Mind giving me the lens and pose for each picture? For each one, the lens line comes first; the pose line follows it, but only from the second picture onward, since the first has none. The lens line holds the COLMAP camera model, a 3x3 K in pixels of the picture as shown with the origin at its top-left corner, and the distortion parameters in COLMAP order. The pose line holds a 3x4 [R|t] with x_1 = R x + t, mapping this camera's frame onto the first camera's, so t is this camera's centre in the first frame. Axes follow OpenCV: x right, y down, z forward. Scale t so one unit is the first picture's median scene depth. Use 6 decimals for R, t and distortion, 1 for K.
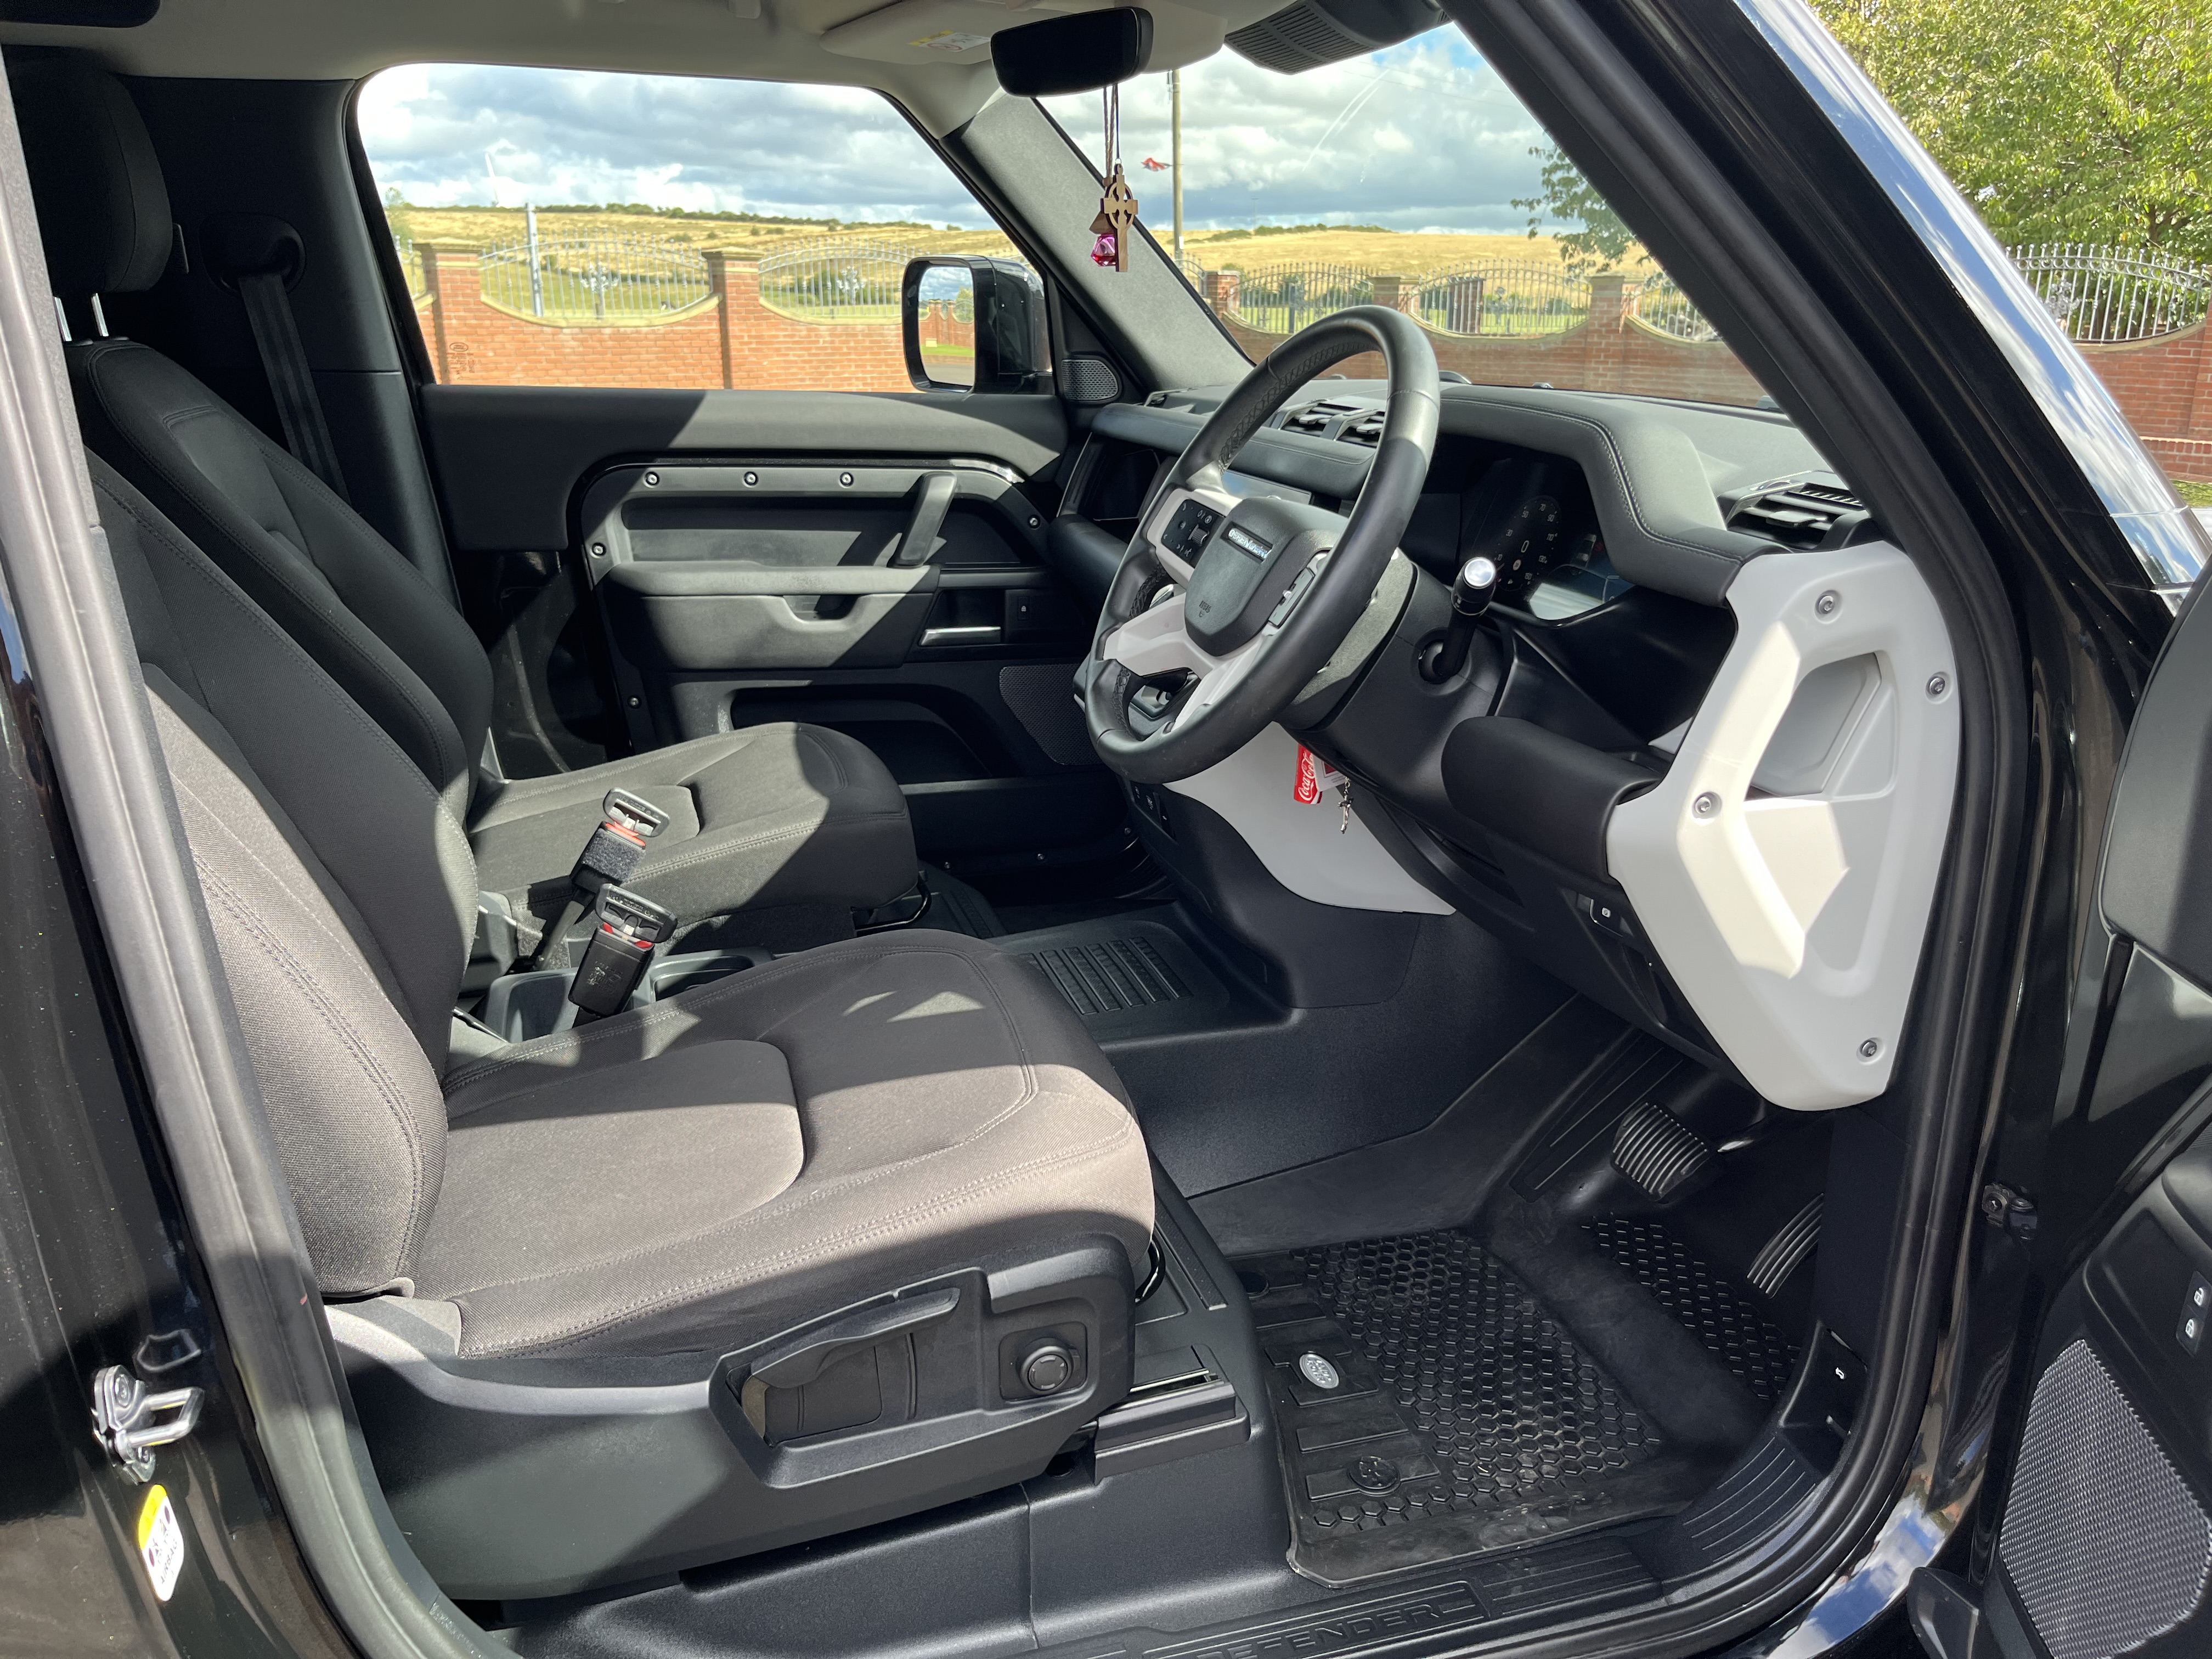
lens RADIAL K [[1736.2, 0, 1187.3], [0, 1736.2, 826.3], [0, 0, 1]] dist [0.049216, -0.013932]
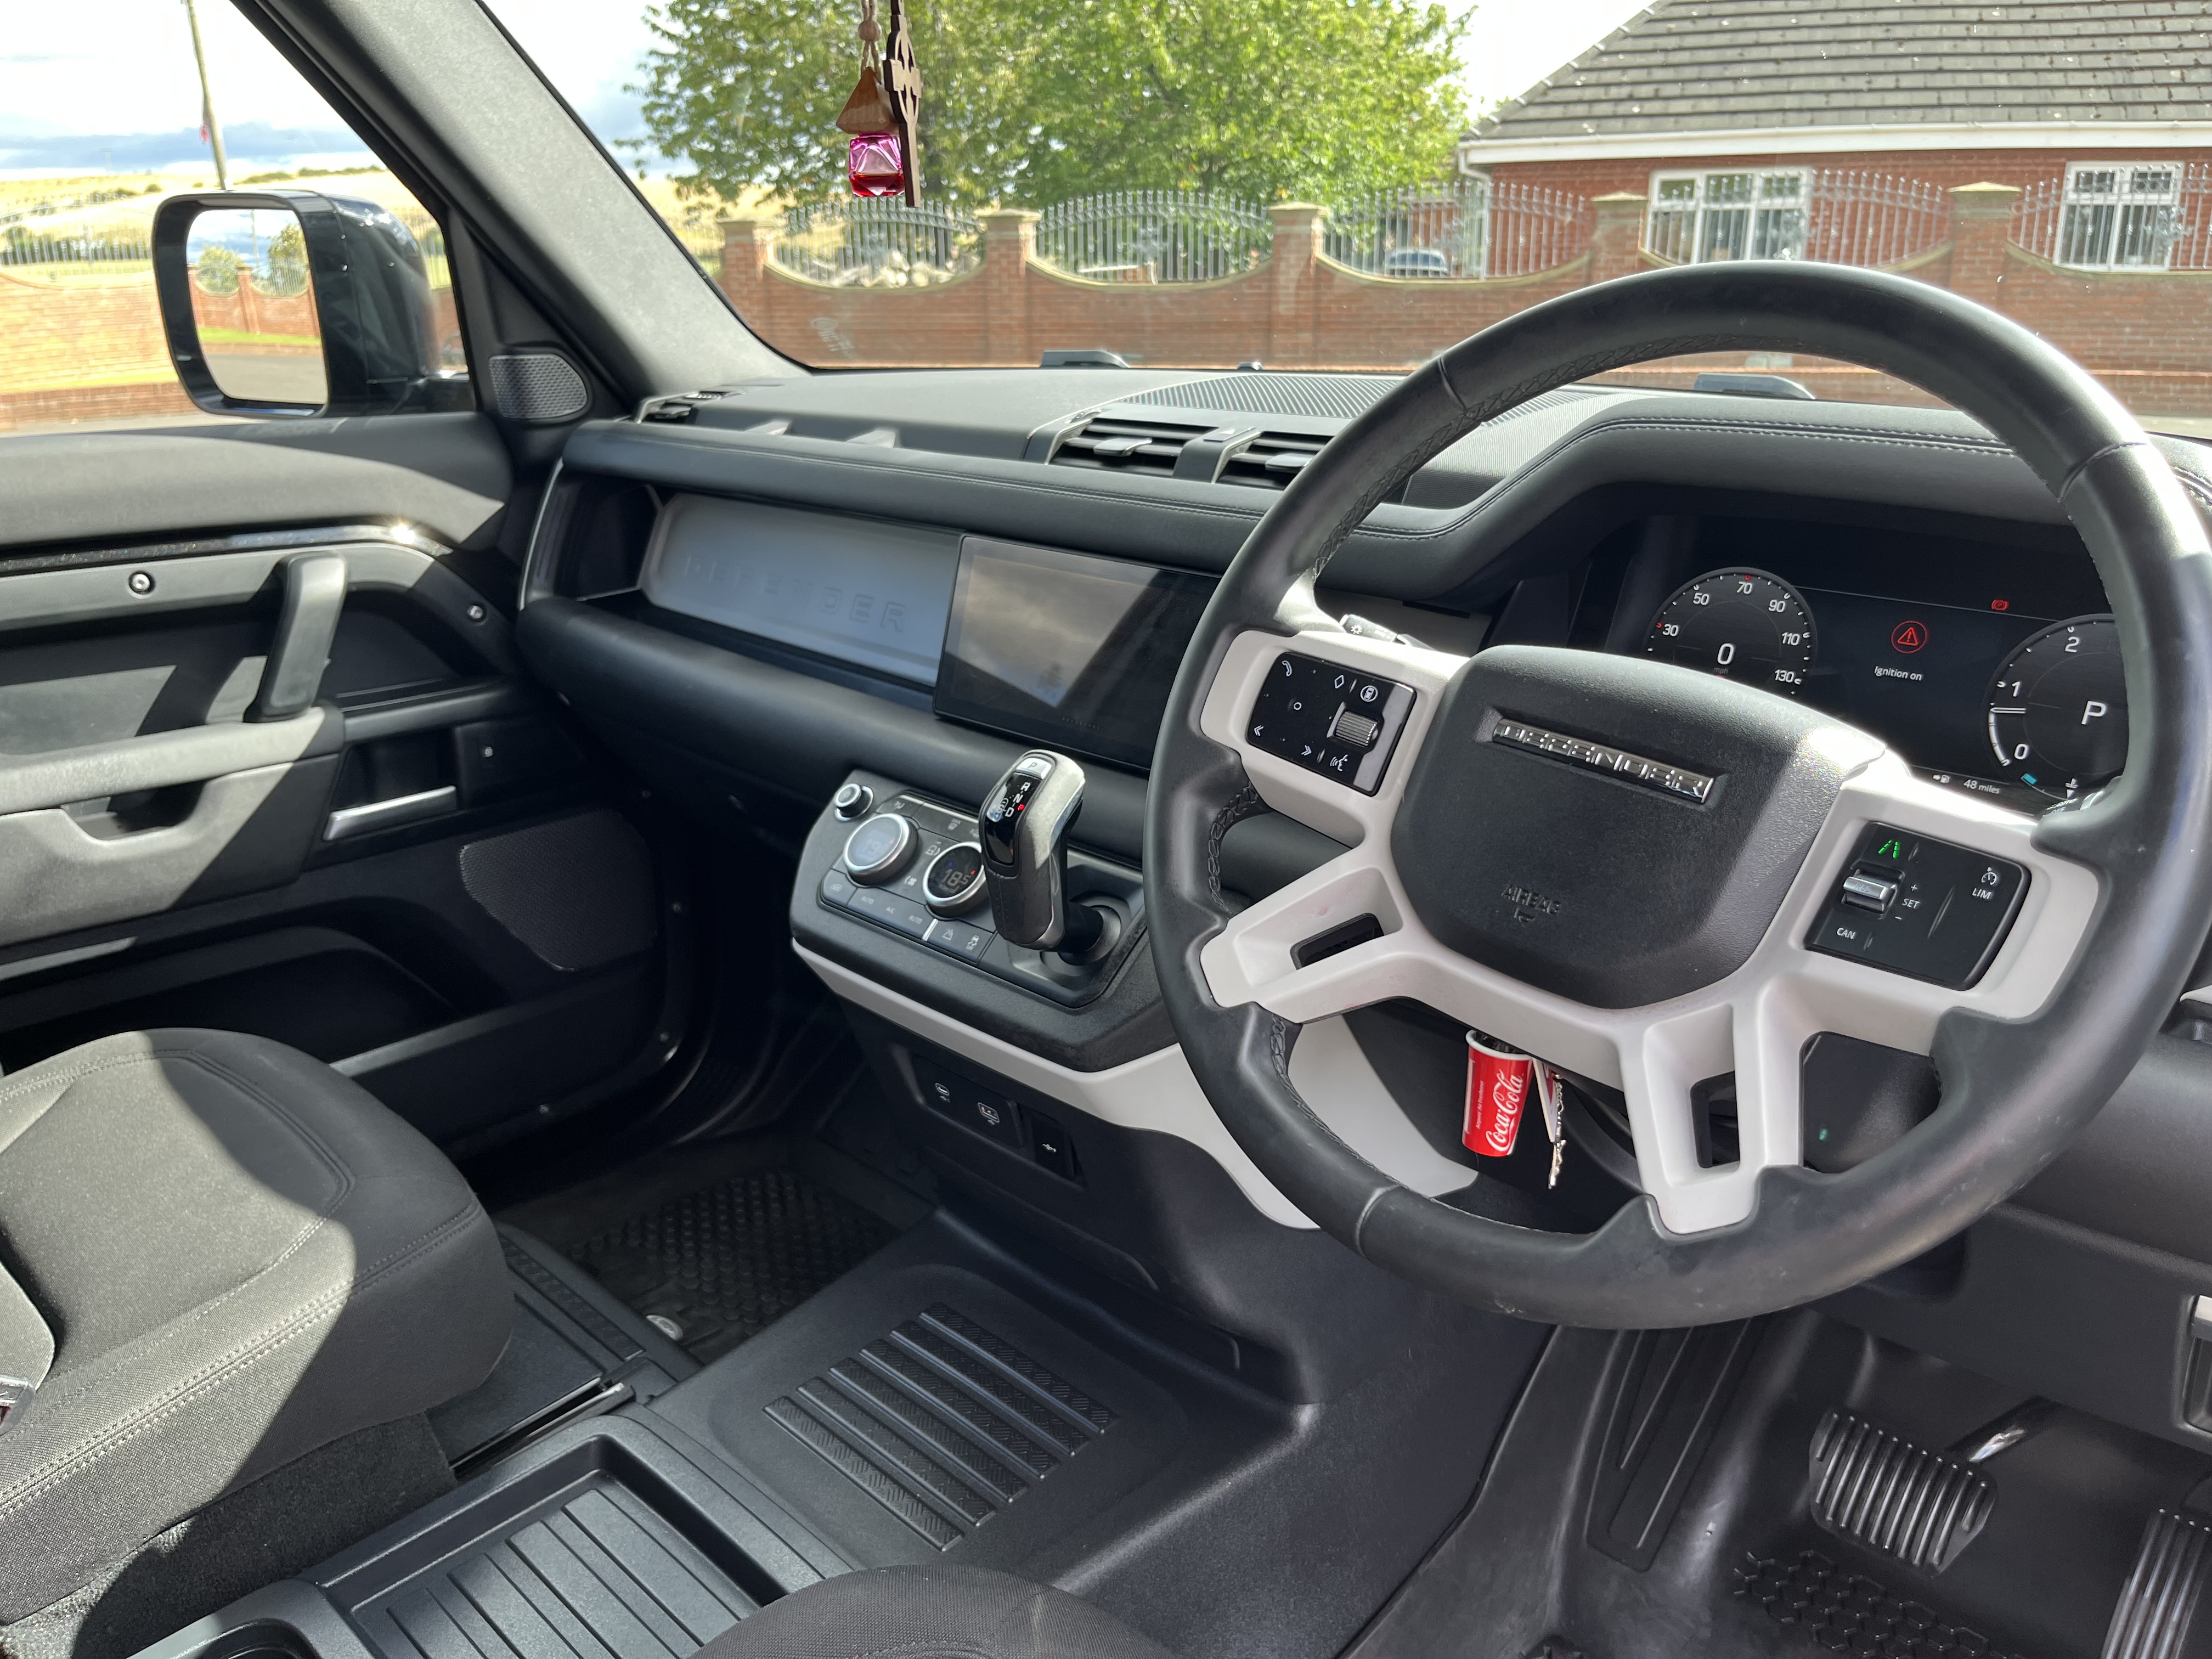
lens RADIAL K [[1736.2, 0, 1187.3], [0, 1736.2, 826.3], [0, 0, 1]] dist [0.049216, -0.013932]
pose [[0.887153, -0.164296, 0.431239, -0.153968], [0.151873, 0.986367, 0.063355, -0.104698], [-0.435769, 0.009288, 0.900011, 0.329483]]
